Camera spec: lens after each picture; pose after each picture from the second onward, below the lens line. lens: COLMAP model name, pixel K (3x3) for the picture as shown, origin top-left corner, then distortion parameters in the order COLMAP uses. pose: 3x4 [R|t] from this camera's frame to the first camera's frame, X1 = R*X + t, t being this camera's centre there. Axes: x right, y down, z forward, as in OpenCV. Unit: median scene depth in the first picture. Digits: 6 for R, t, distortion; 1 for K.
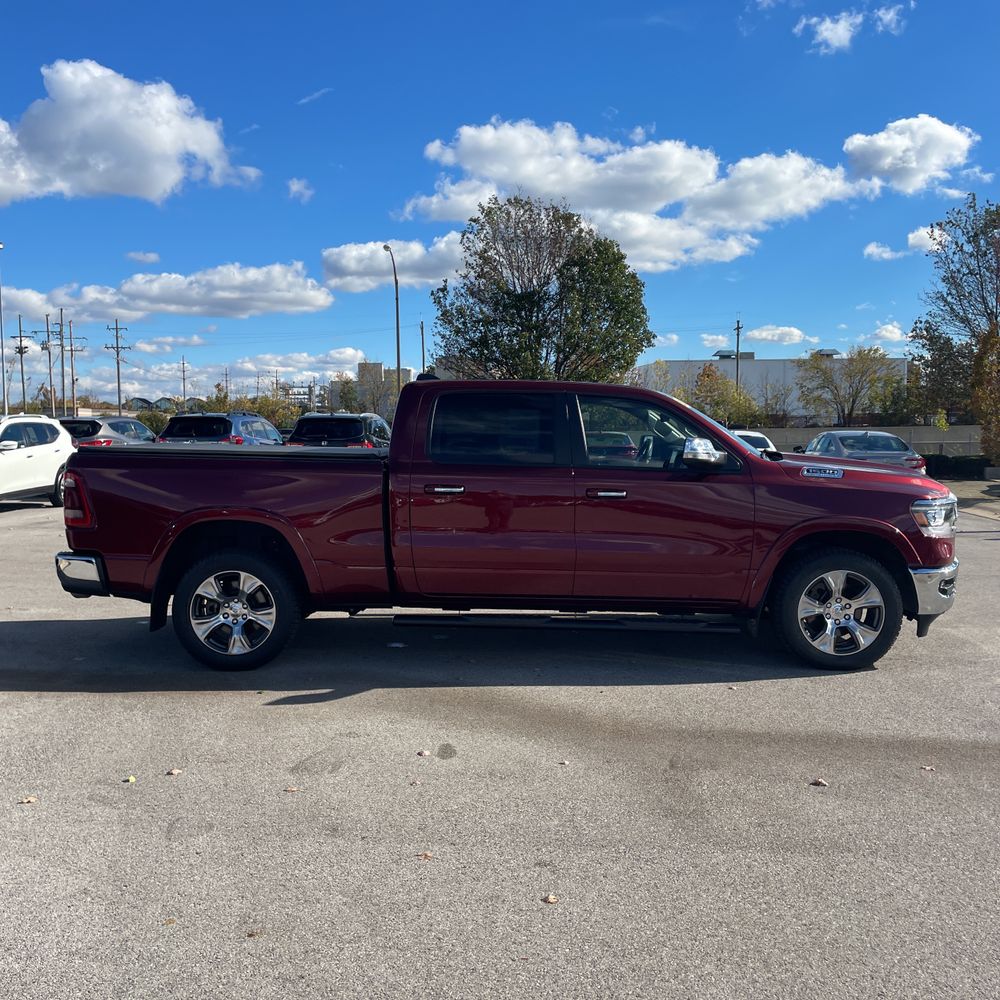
lens RADIAL K [[1060.0, 0, 500.0], [0, 1060.0, 500.0], [0, 0, 1]] dist [0.162919, -0.013926]
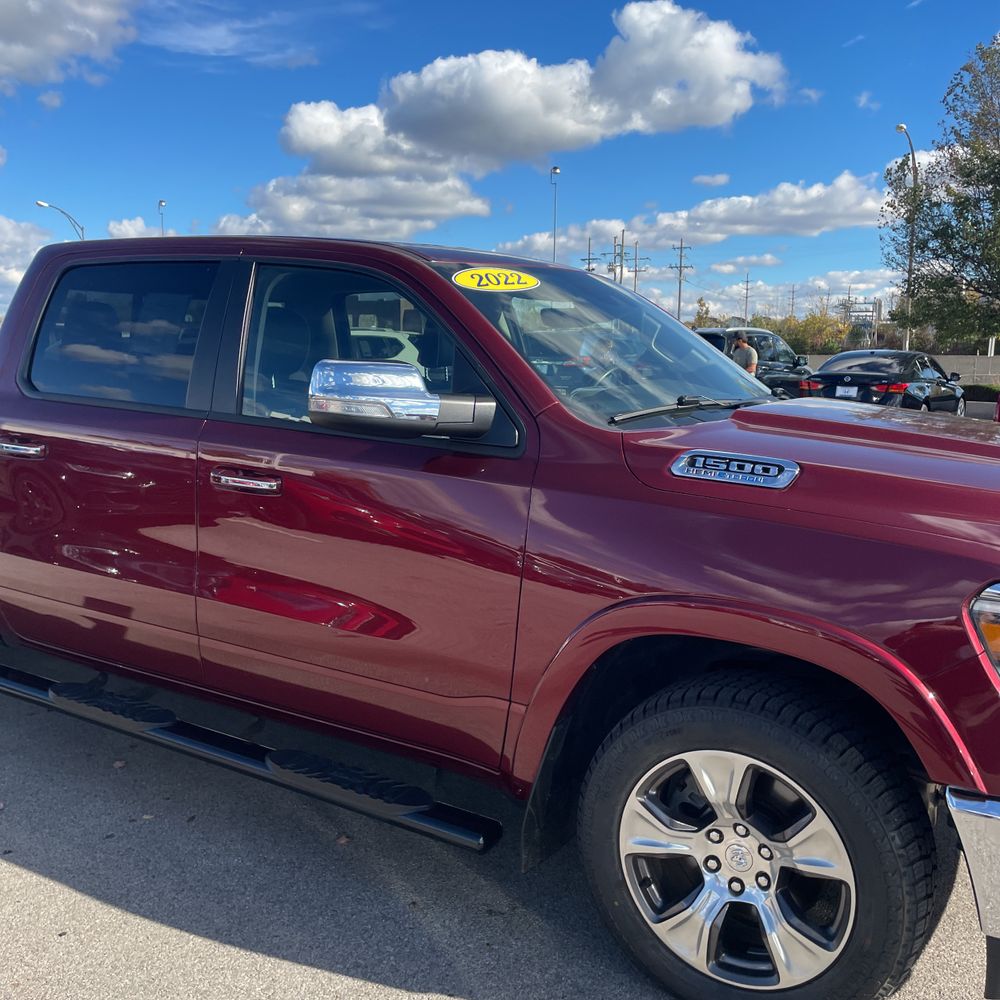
lens RADIAL K [[1019.3, 0, 499.7], [0, 1019.3, 463.9], [0, 0, 1]] dist [0.084938, -0.120853]
pose [[0.848866, 0.076010, -0.523114, 0.411200], [-0.051594, 0.996796, 0.061115, -0.044255], [0.526084, -0.024889, 0.850068, 0.661516]]
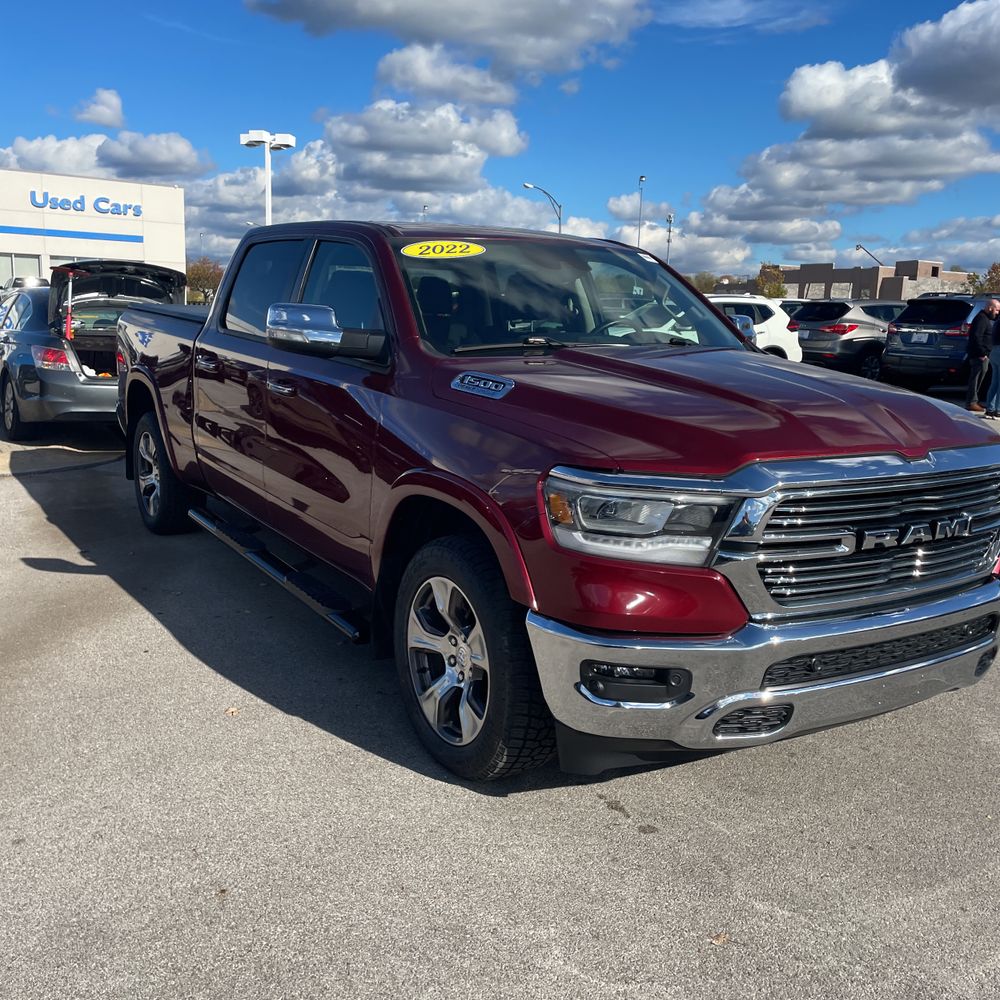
lens RADIAL K [[1039.2, 0, 501.0], [0, 1039.2, 464.7], [0, 0, 1]] dist [0.052751, -0.115645]
pose [[0.505715, 0.146806, -0.850118, 0.722255], [-0.085367, 0.989094, 0.120023, -0.047526], [0.858467, 0.011874, 0.512732, 0.753259]]
